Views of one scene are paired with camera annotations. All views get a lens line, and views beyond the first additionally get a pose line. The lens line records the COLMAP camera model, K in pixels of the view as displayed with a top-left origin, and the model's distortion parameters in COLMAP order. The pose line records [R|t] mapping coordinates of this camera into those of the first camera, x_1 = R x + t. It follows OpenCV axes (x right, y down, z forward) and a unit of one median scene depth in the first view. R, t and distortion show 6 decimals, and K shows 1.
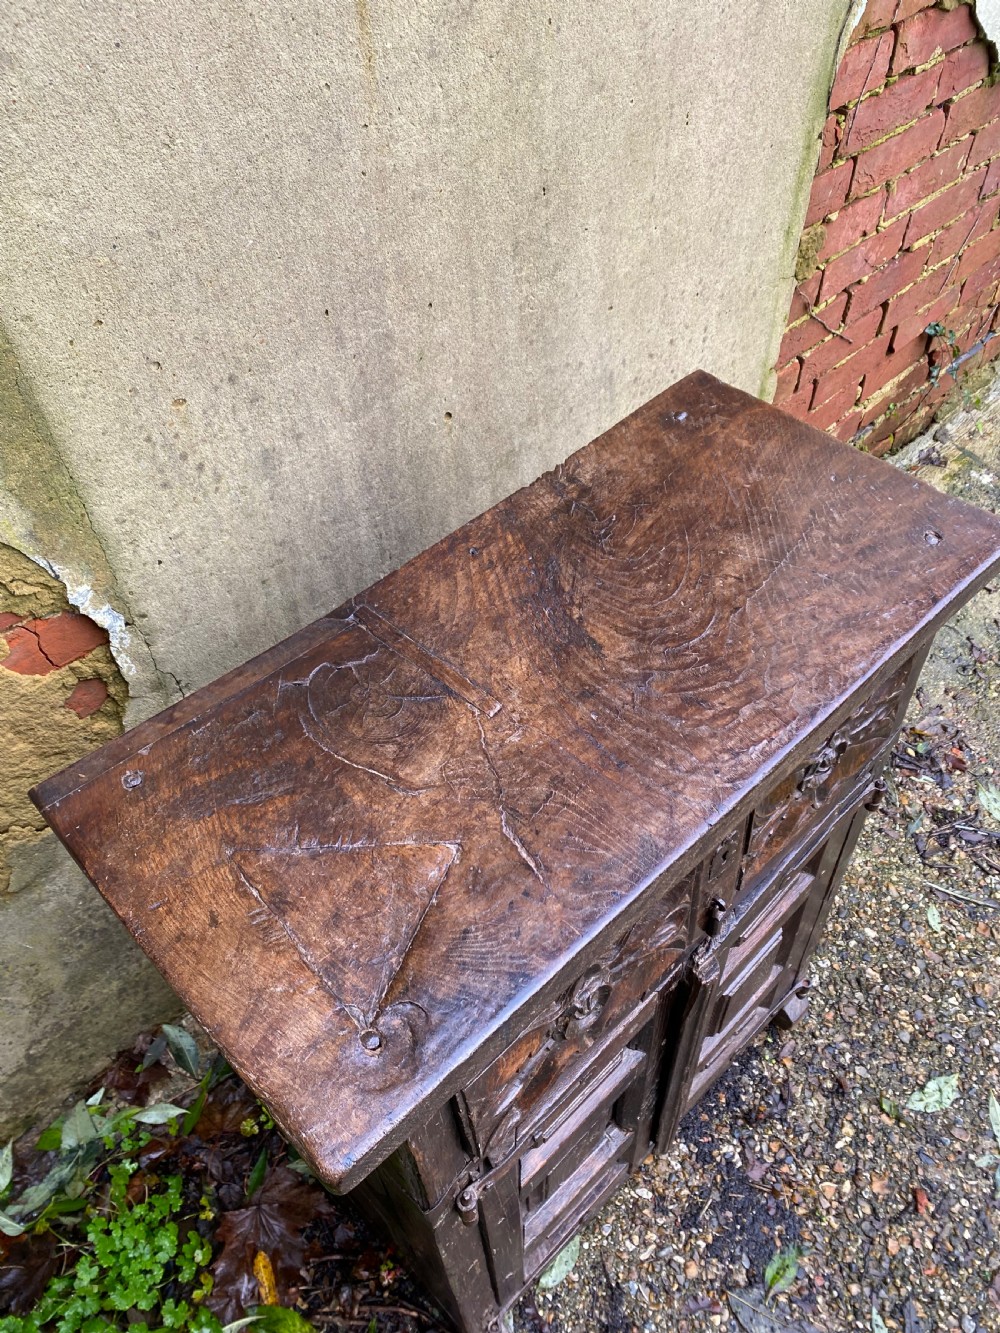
lens RADIAL K [[1017.7, 0, 498.1], [0, 1017.7, 672.7], [0, 0, 1]] dist [-0.001399, 0.006140]
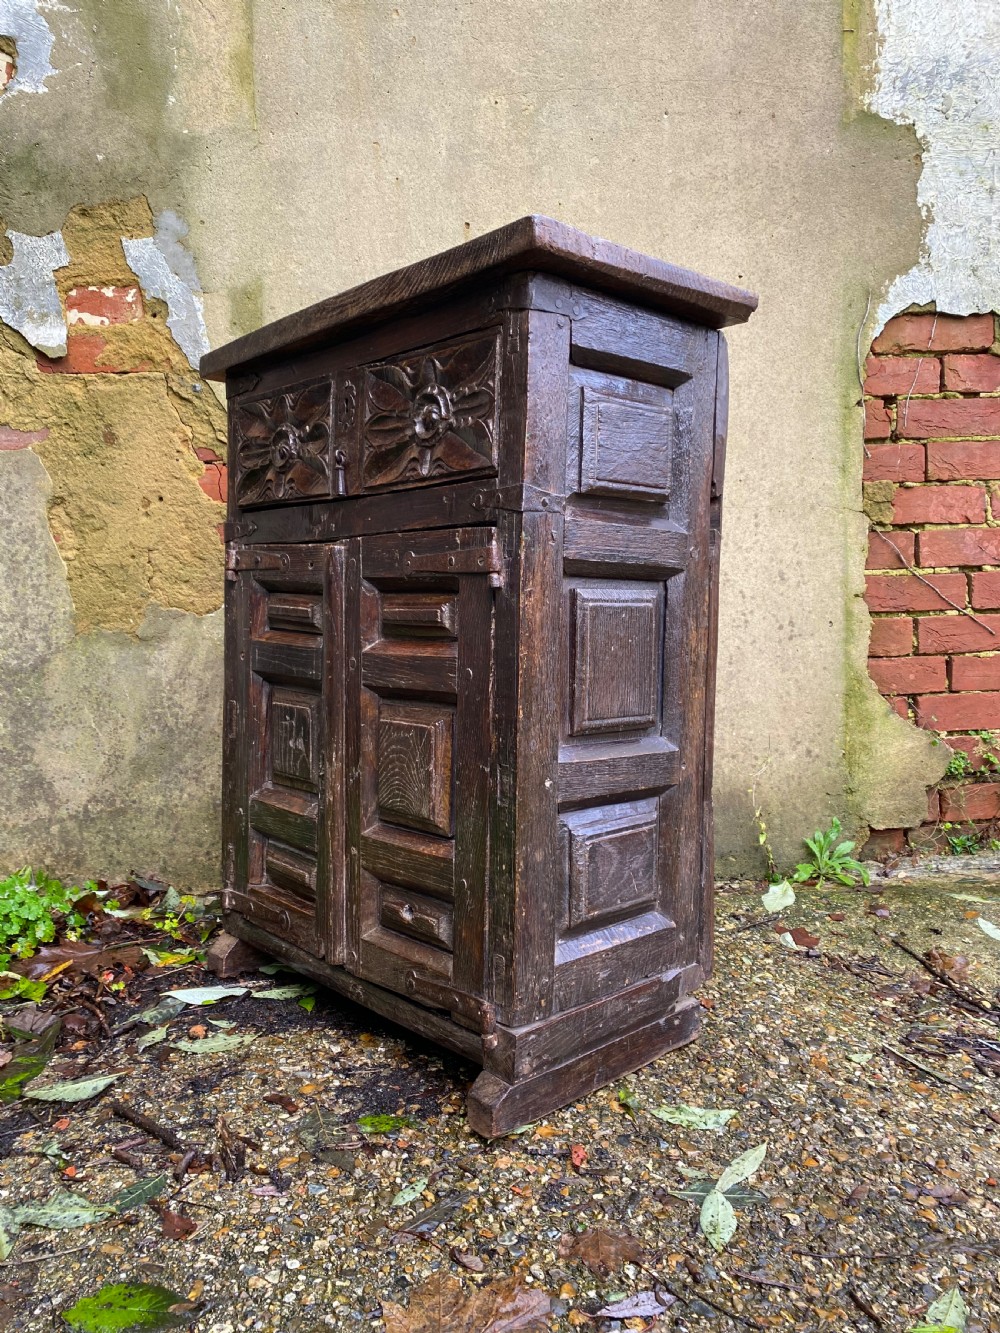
lens RADIAL K [[1017.7, 0, 508.0], [0, 1017.7, 671.0], [0, 0, 1]] dist [-0.001399, 0.006140]
pose [[0.781475, 0.047996, -0.622088, 0.905310], [-0.476323, 0.689886, -0.545136, 0.774174], [0.403006, 0.722325, 0.561990, 0.327378]]
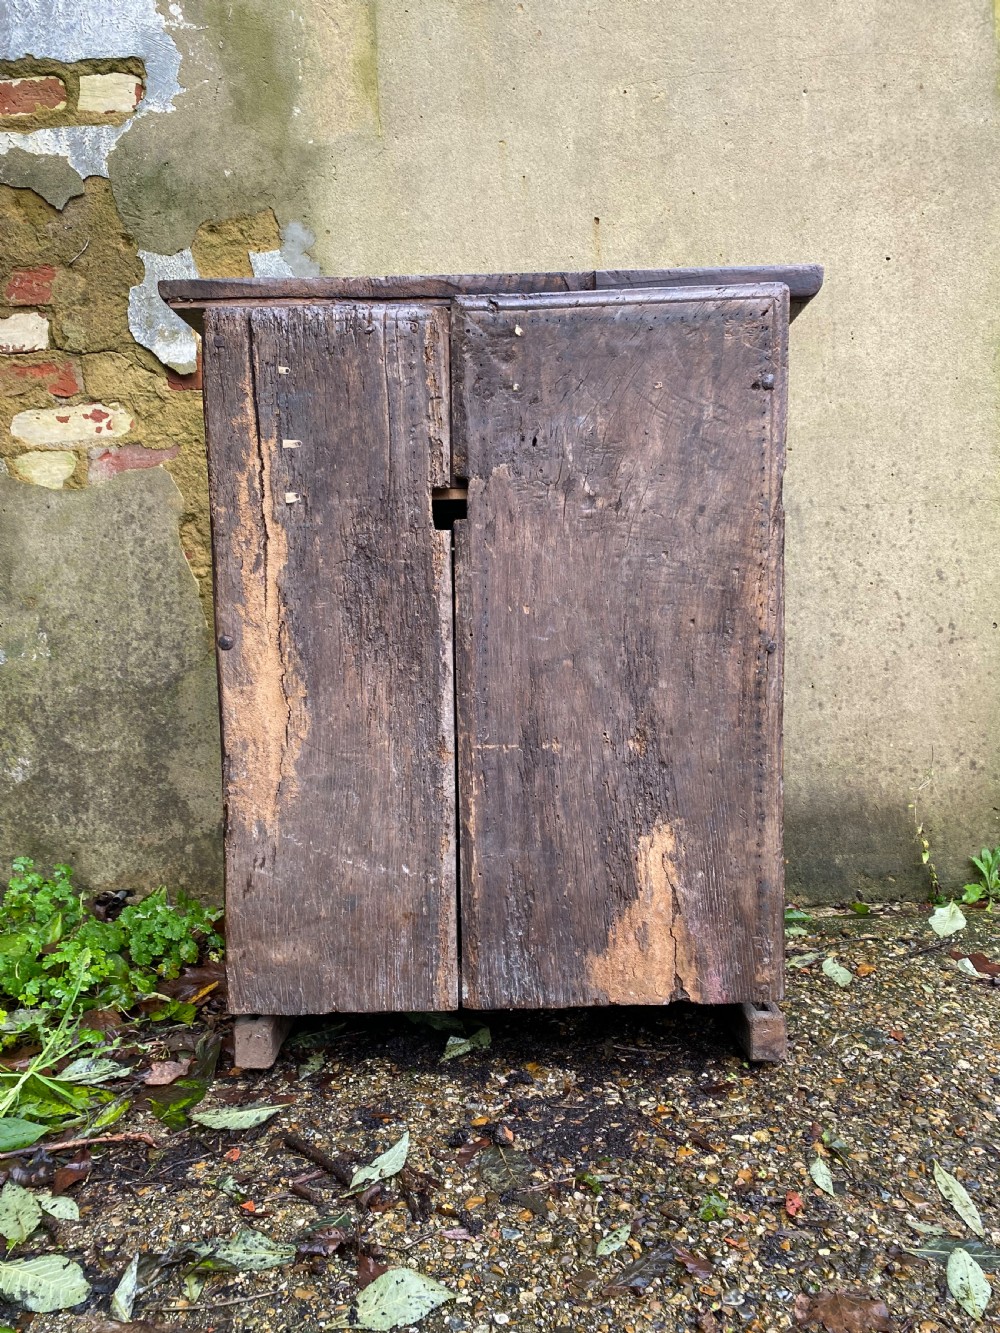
lens RADIAL K [[1017.7, 0, 494.8], [0, 1017.7, 677.1], [0, 0, 1]] dist [-0.001399, 0.006140]
pose [[0.725151, 0.025365, -0.688123, 0.802626], [-0.510988, 0.689680, -0.513062, 0.796825], [0.461571, 0.723670, 0.513083, 0.331857]]
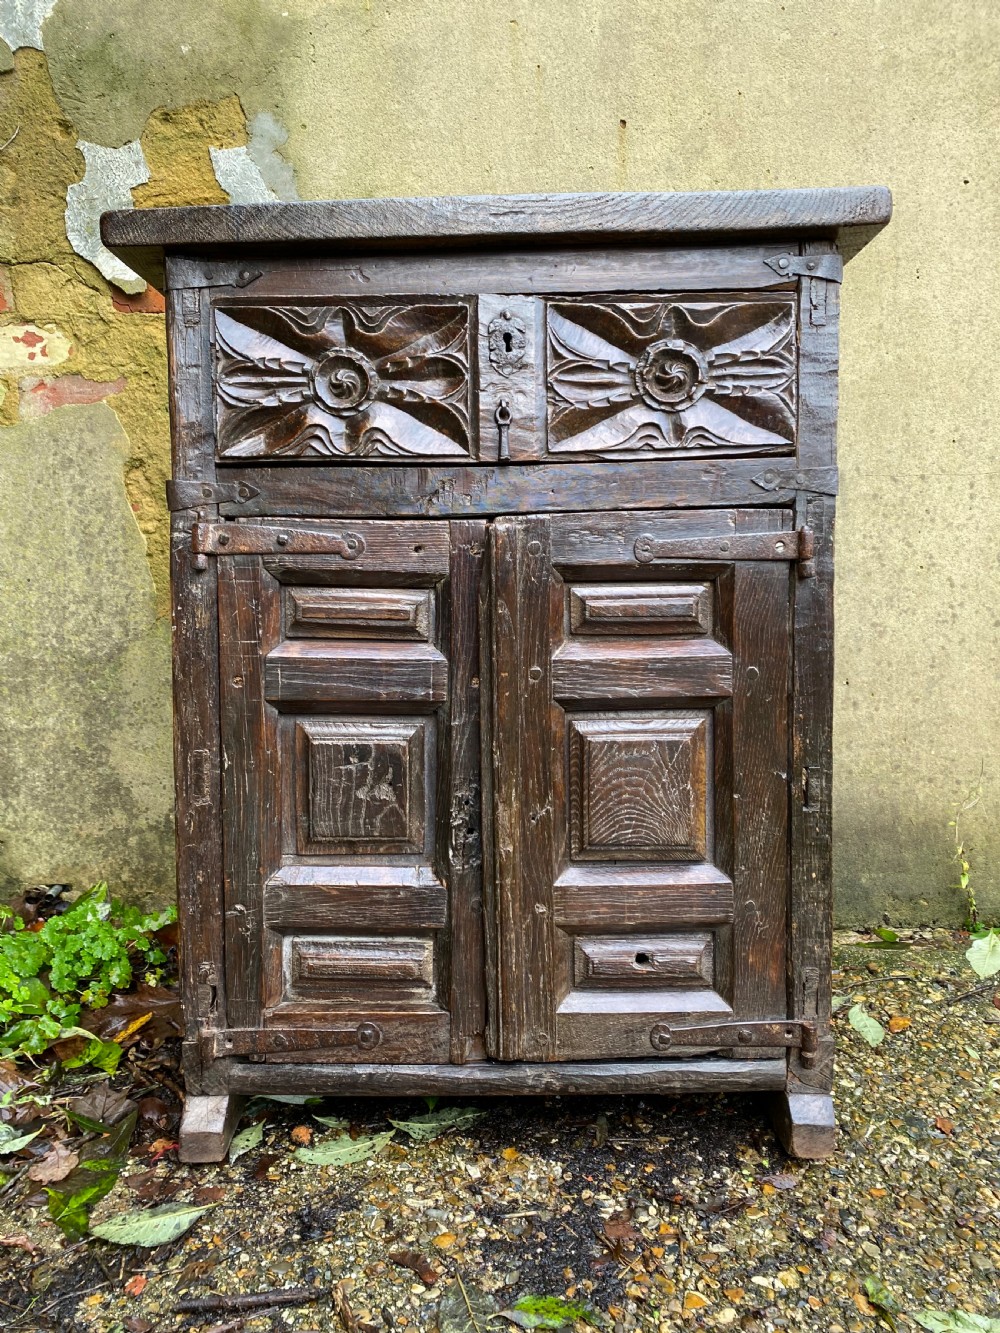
lens RADIAL K [[1017.7, 0, 492.0], [0, 1017.7, 675.7], [0, 0, 1]] dist [-0.001399, 0.006140]
pose [[0.725254, 0.094171, -0.682011, 0.677317], [-0.532701, 0.704312, -0.469227, 0.655833], [0.436161, 0.703616, 0.560970, 0.383550]]
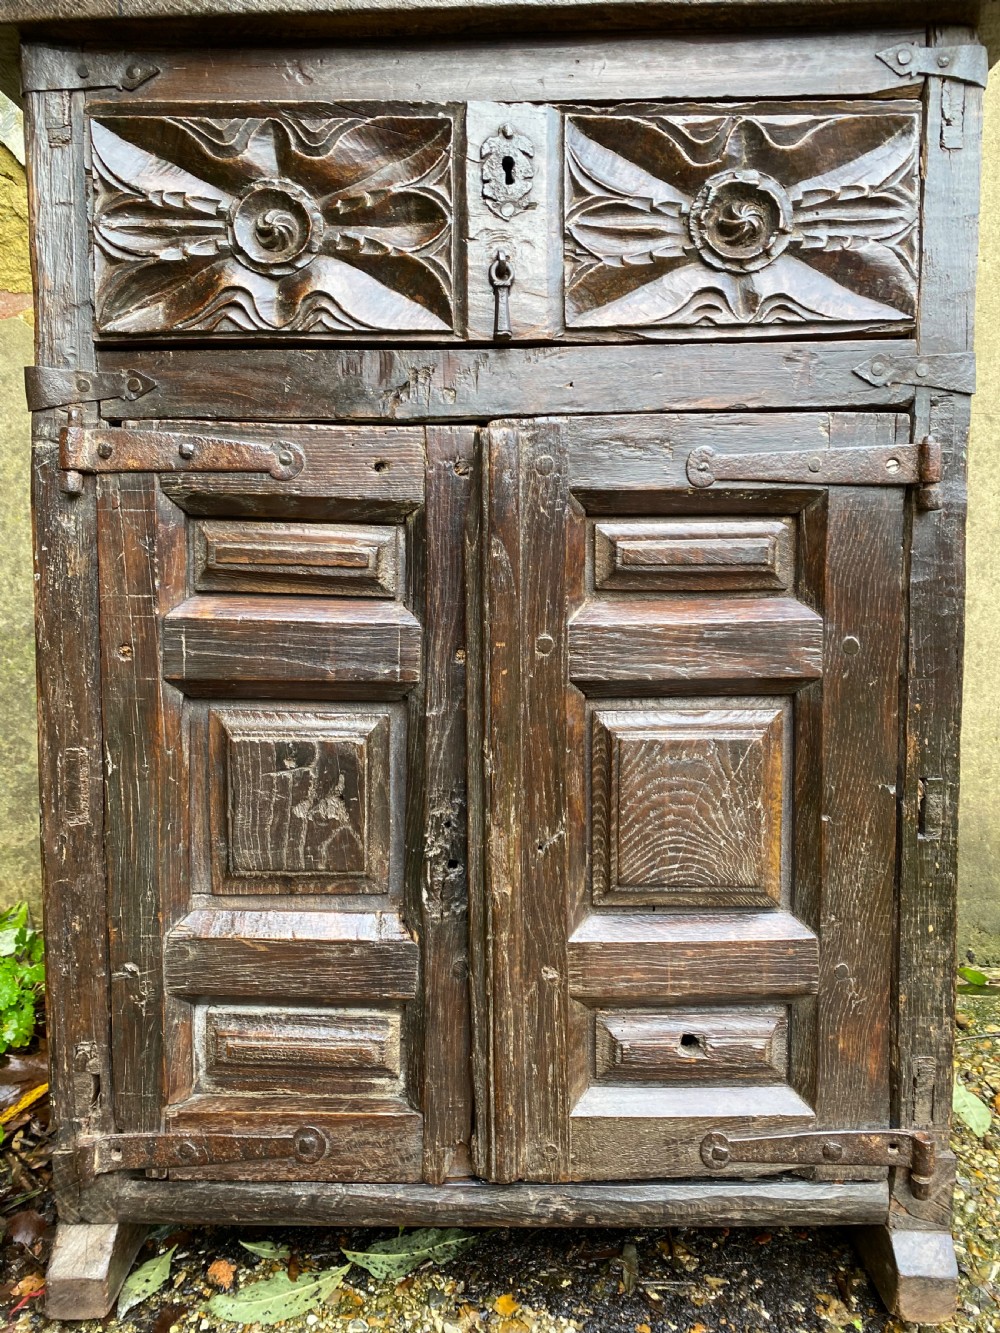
lens RADIAL K [[1017.7, 0, 502.4], [0, 1017.7, 676.6], [0, 0, 1]] dist [-0.001399, 0.006140]
pose [[0.722606, 0.105106, -0.683223, 0.533034], [-0.539038, 0.704439, -0.461740, 0.551595], [0.432757, 0.701939, 0.565688, 0.523569]]
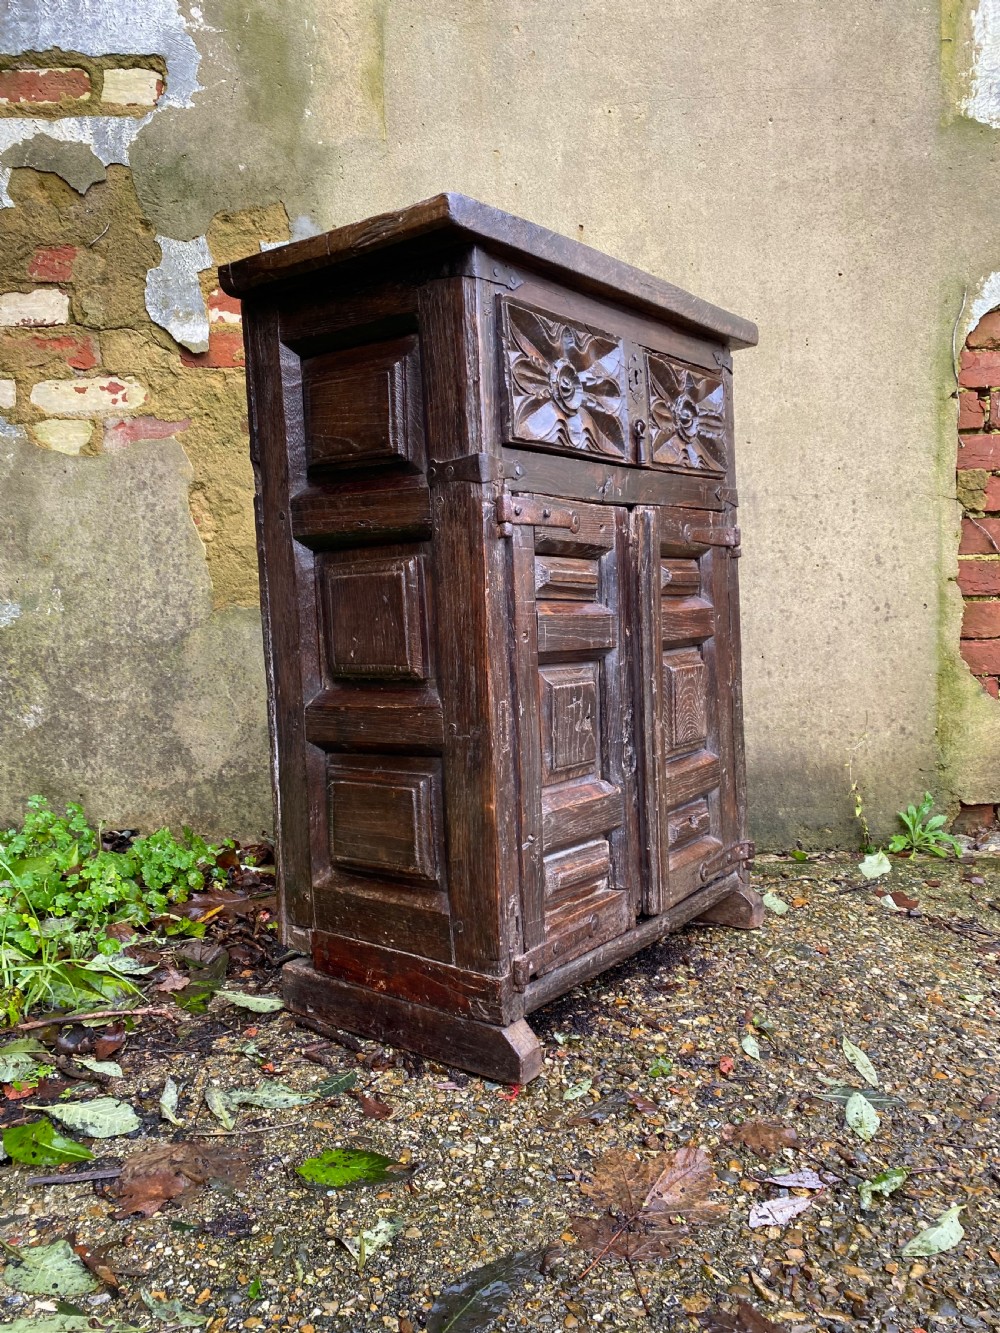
lens RADIAL K [[1017.7, 0, 514.7], [0, 1017.7, 674.8], [0, 0, 1]] dist [-0.001399, 0.006140]
pose [[0.758284, 0.049671, -0.650029, 0.884193], [-0.501234, 0.681988, -0.532595, 0.906266], [0.416857, 0.729675, 0.542038, 0.277037]]
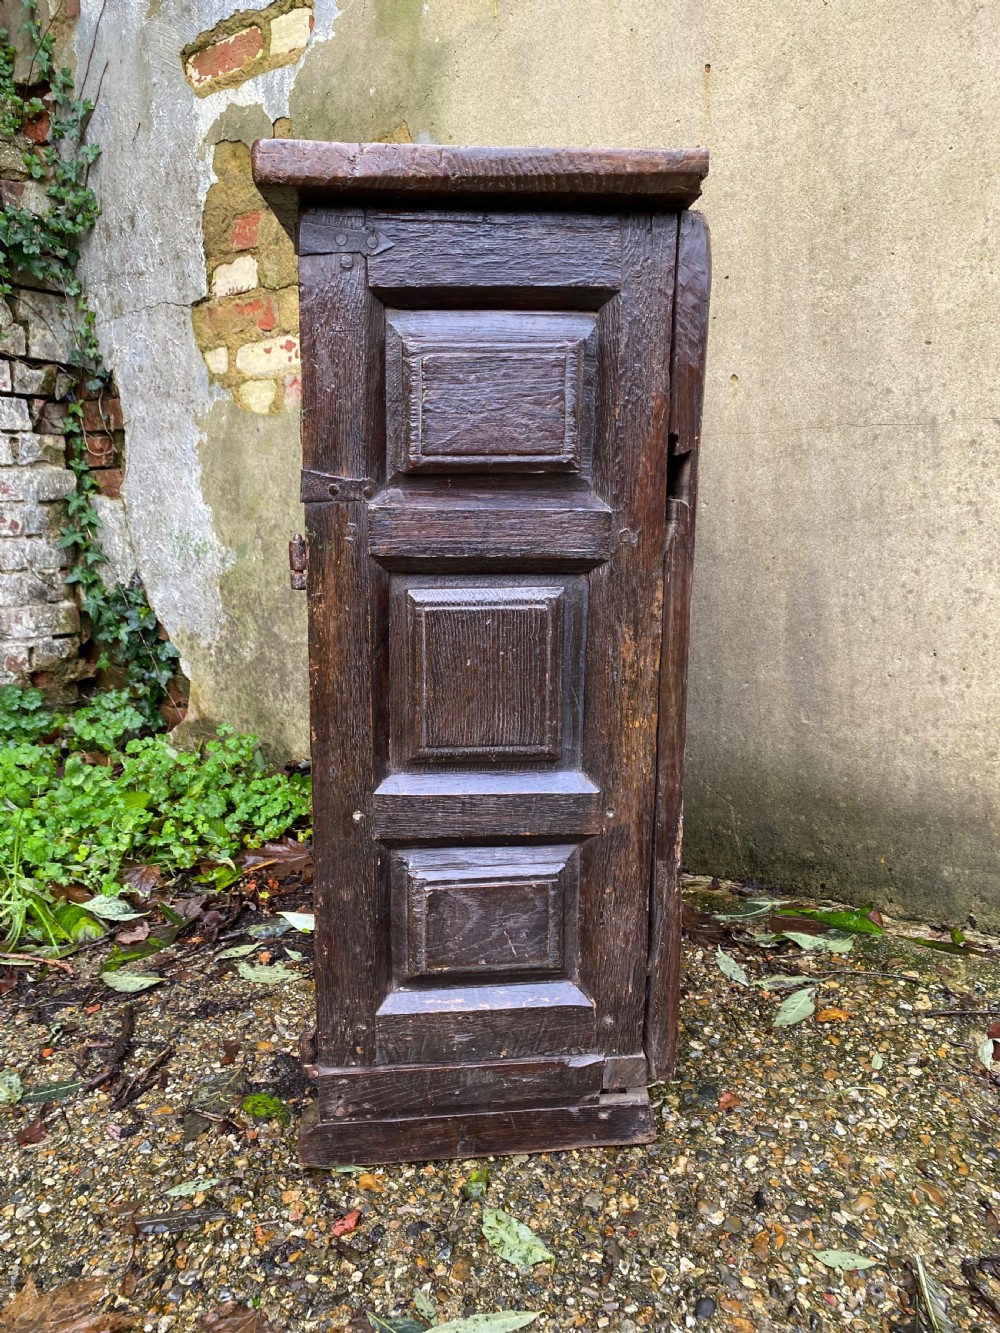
lens RADIAL K [[1017.7, 0, 508.5], [0, 1017.7, 673.1], [0, 0, 1]] dist [-0.001399, 0.006140]
pose [[0.220287, 0.192710, -0.956209, 1.117006], [-0.731019, 0.681651, -0.031032, 0.233053], [0.645821, 0.705843, 0.291033, 0.668310]]
